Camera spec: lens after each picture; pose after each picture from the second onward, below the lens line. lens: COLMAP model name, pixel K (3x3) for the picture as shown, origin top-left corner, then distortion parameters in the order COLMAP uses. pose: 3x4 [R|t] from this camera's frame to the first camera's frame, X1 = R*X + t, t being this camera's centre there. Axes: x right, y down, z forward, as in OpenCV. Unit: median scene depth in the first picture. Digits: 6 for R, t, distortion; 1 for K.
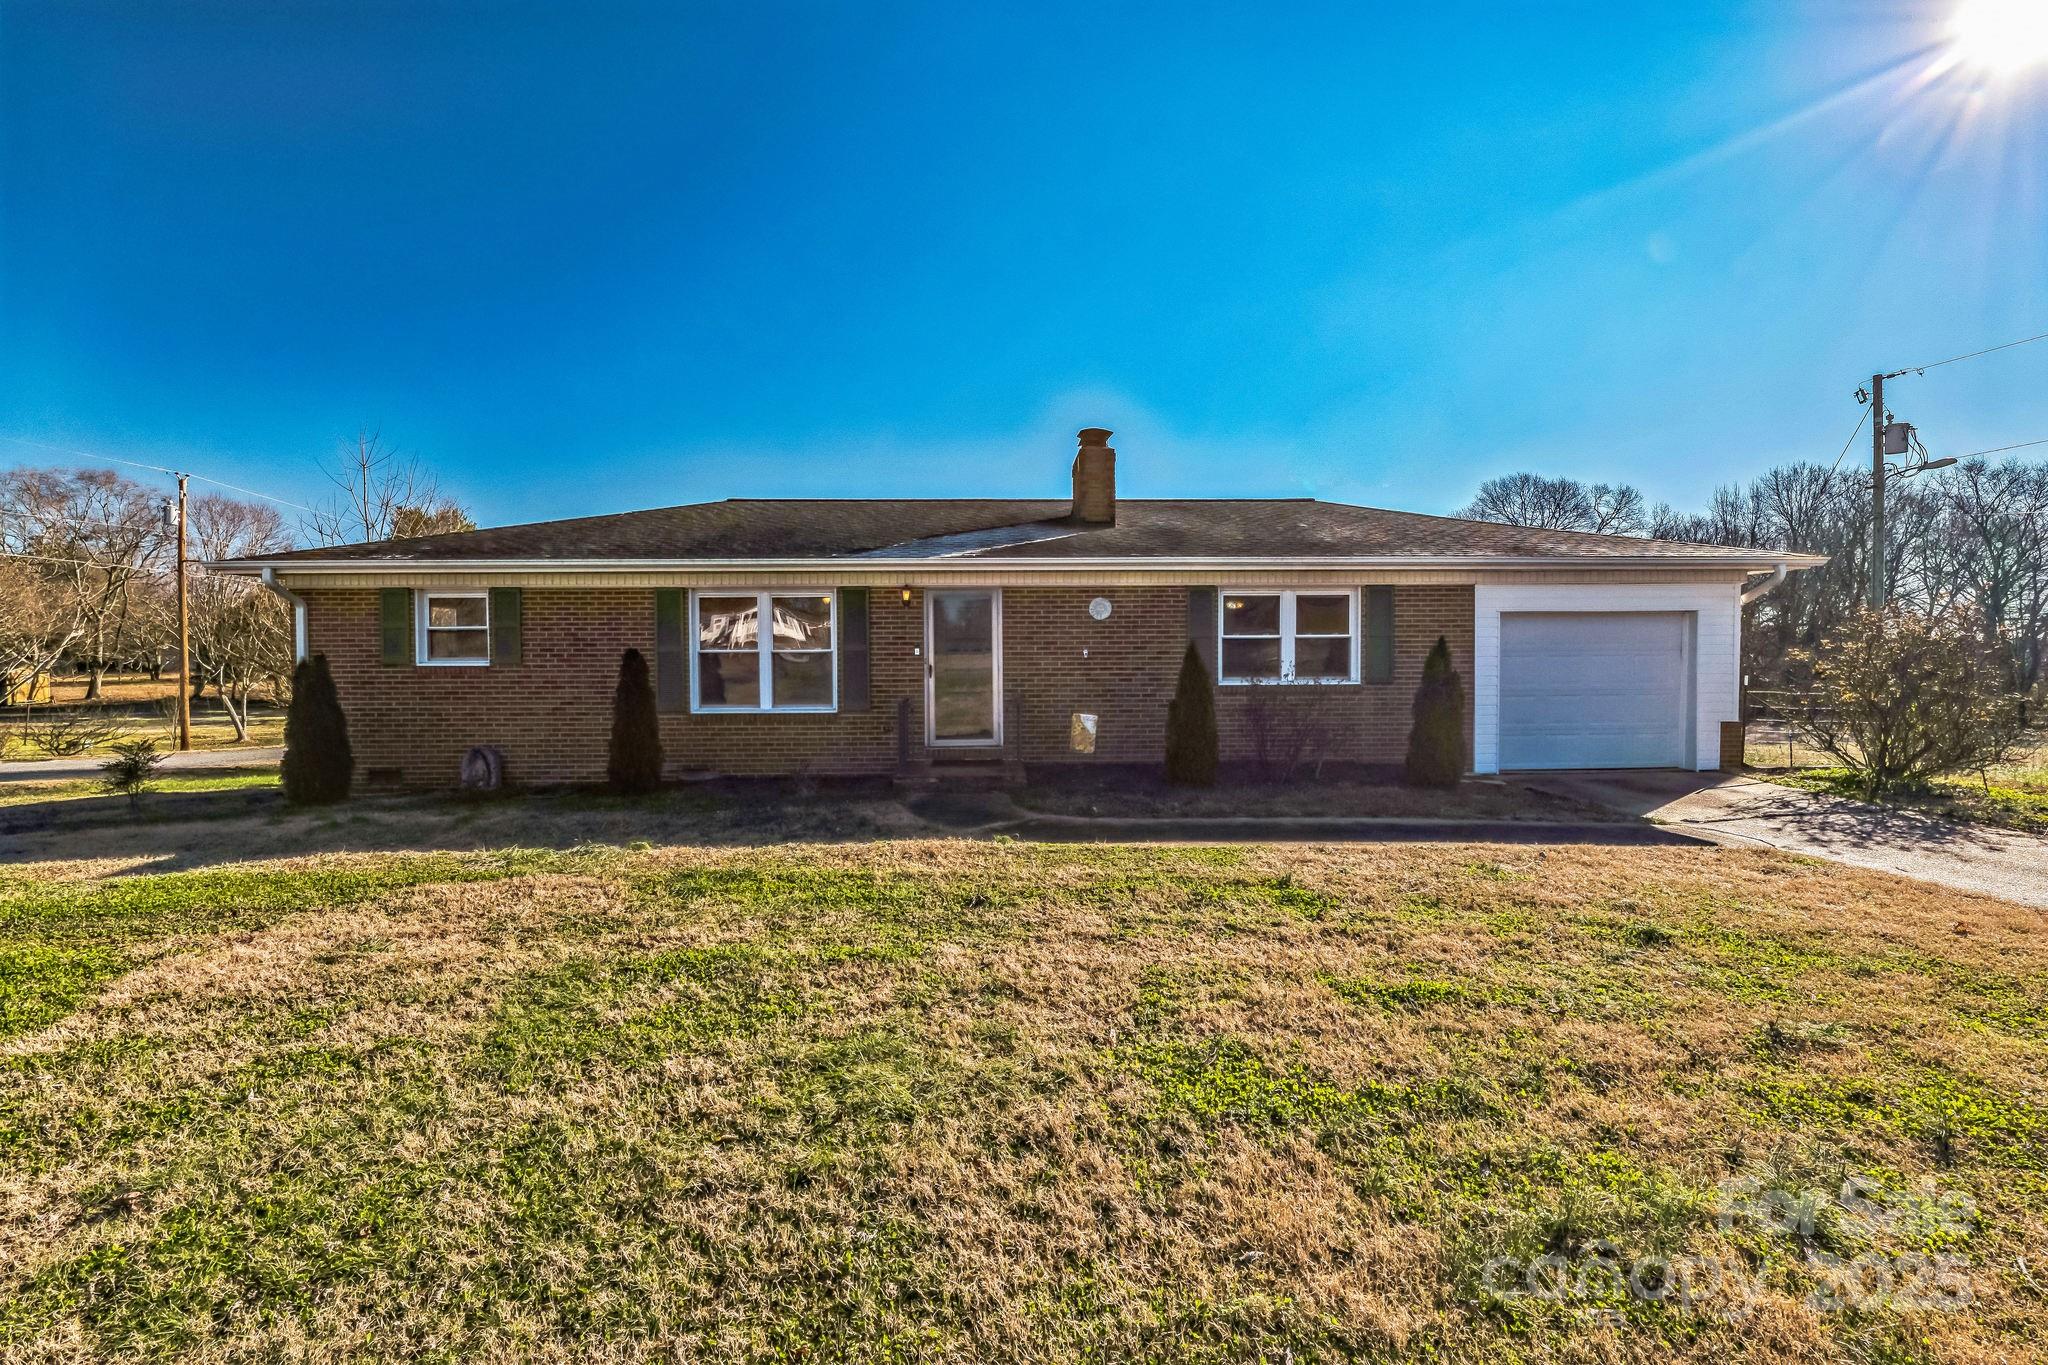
lens RADIAL K [[840.8, 0, 1023.4], [0, 840.8, 671.2], [0, 0, 1]] dist [-0.013853, 0.000169]
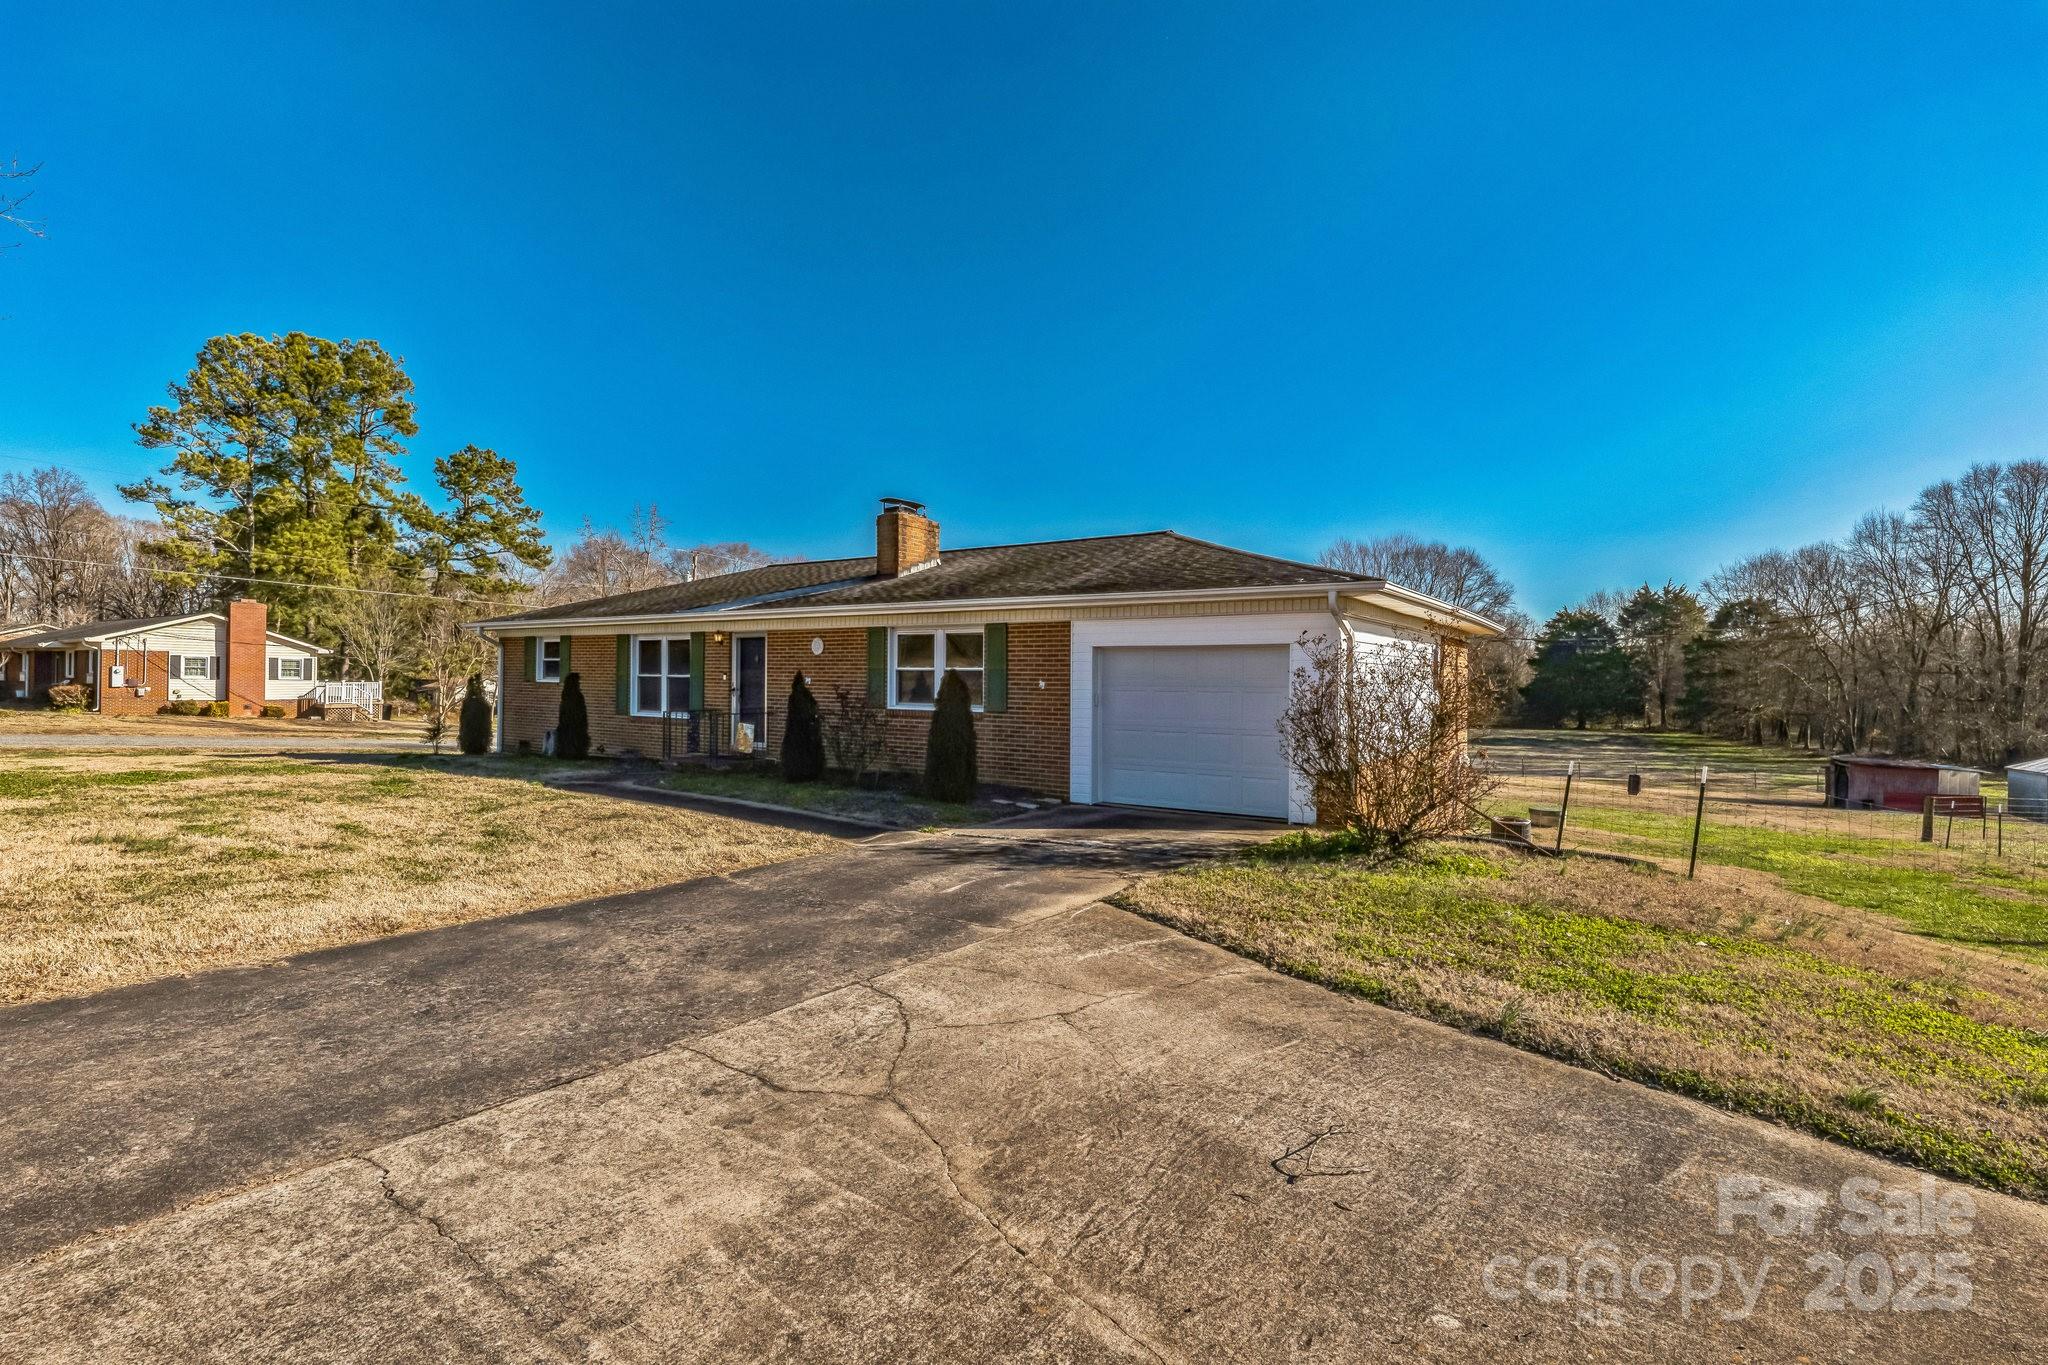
lens RADIAL K [[941.1, 0, 1024.5], [0, 941.1, 679.9], [0, 0, 1]] dist [-0.005277, -0.000337]
pose [[0.807014, 0.015306, -0.590334, 1.198411], [-0.033043, 0.999268, -0.019262, -0.005487], [0.589607, 0.035051, 0.806929, 0.022073]]
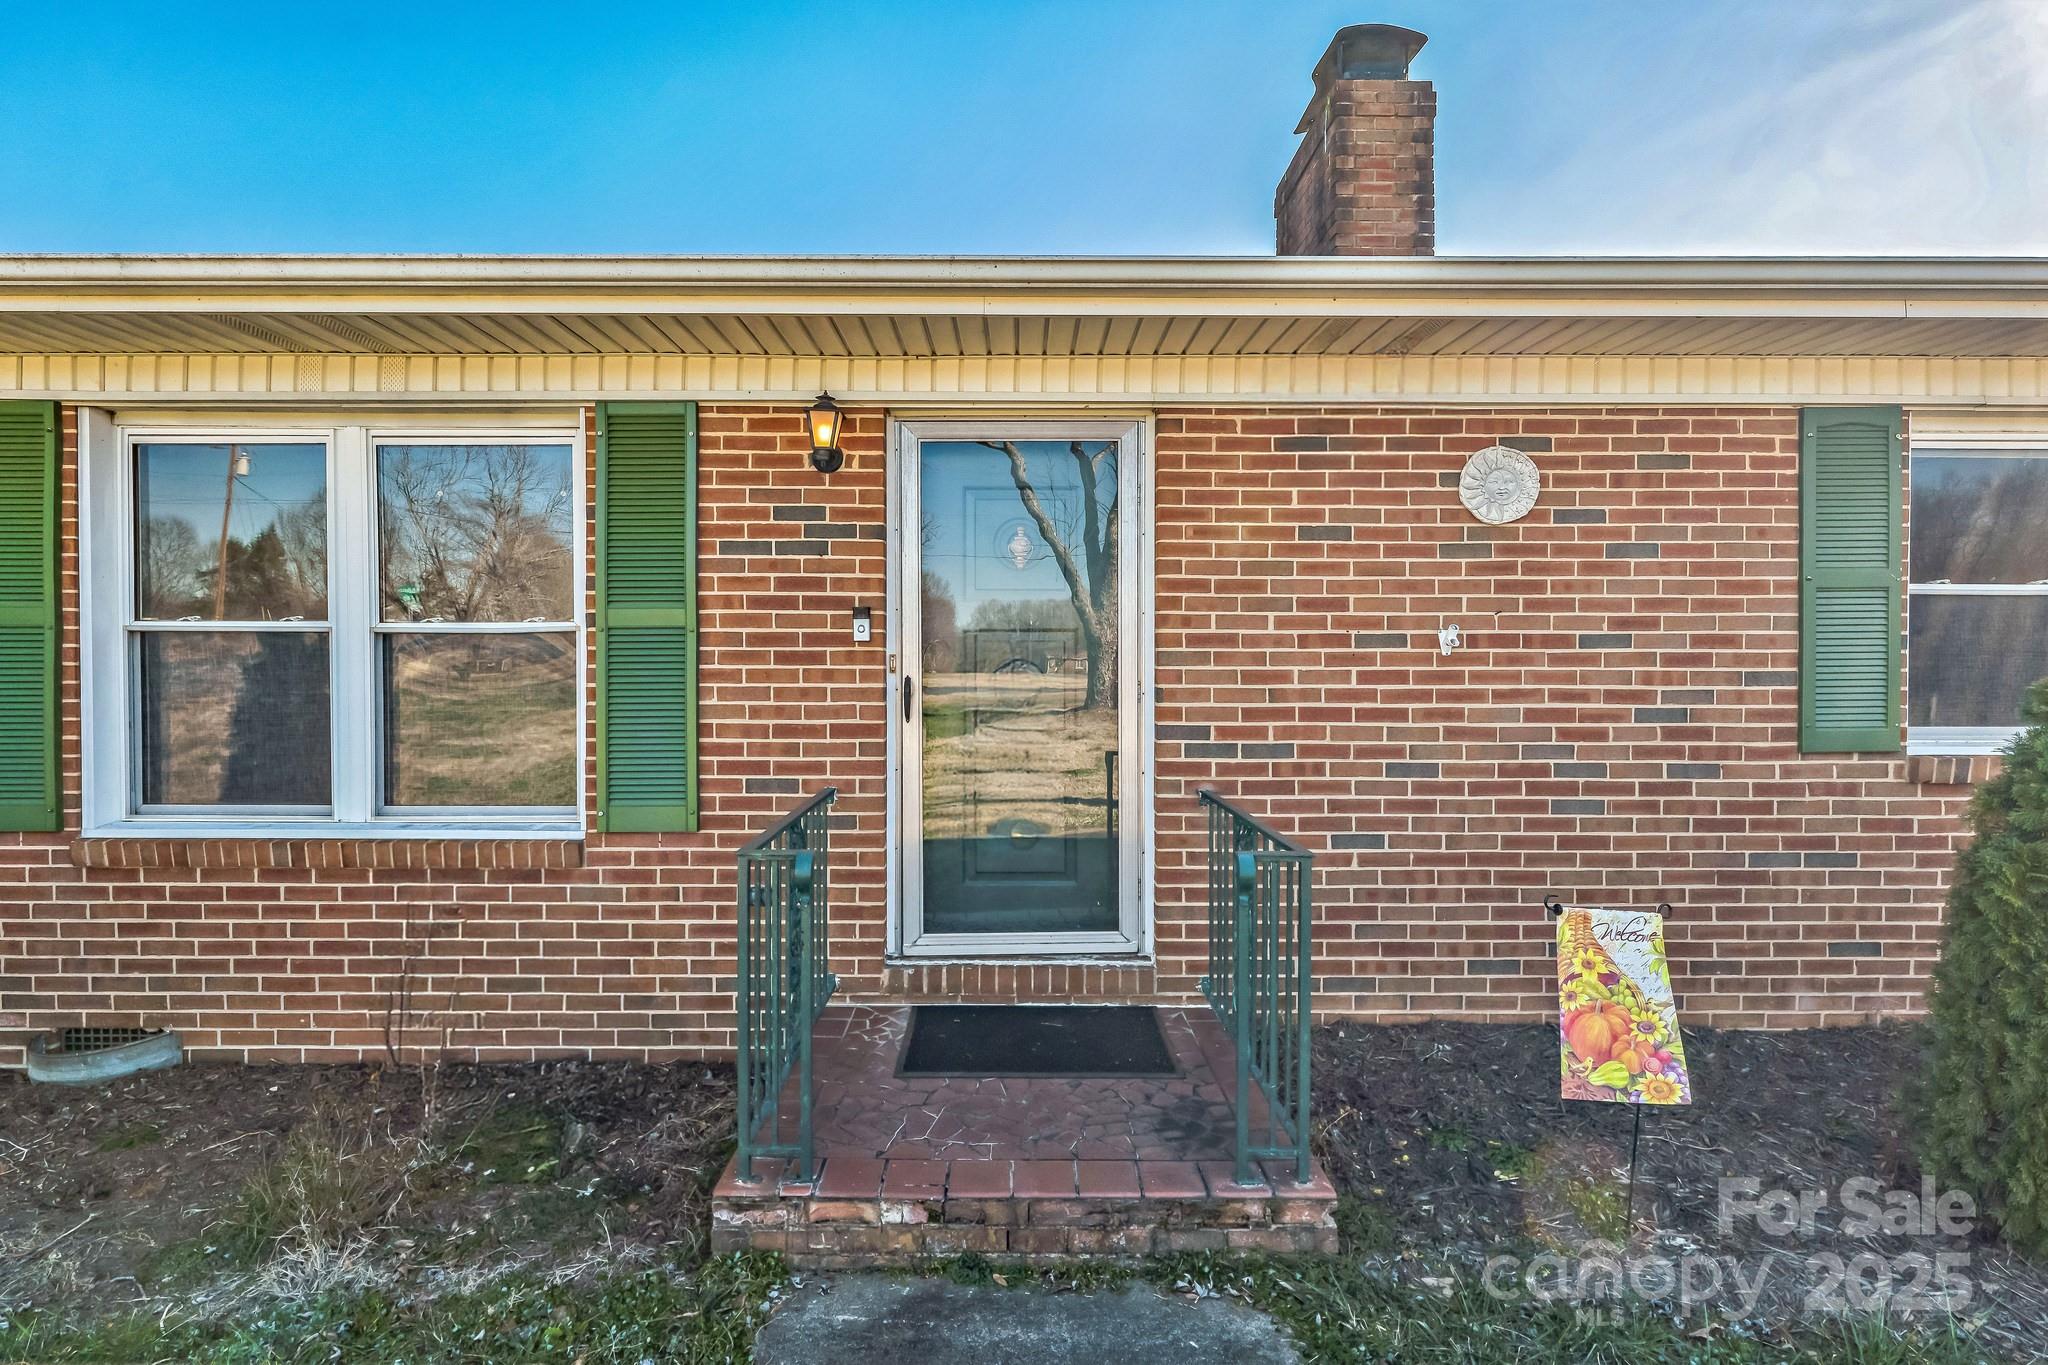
lens RADIAL K [[941.1, 0, 1020.8], [0, 941.1, 680.8], [0, 0, 1]] dist [-0.005277, -0.000337]
pose [[0.999631, 0.007563, -0.026074, -0.062870], [-0.007857, 0.999907, -0.011158, -0.003109], [0.025987, 0.011359, 0.999598, 0.672322]]
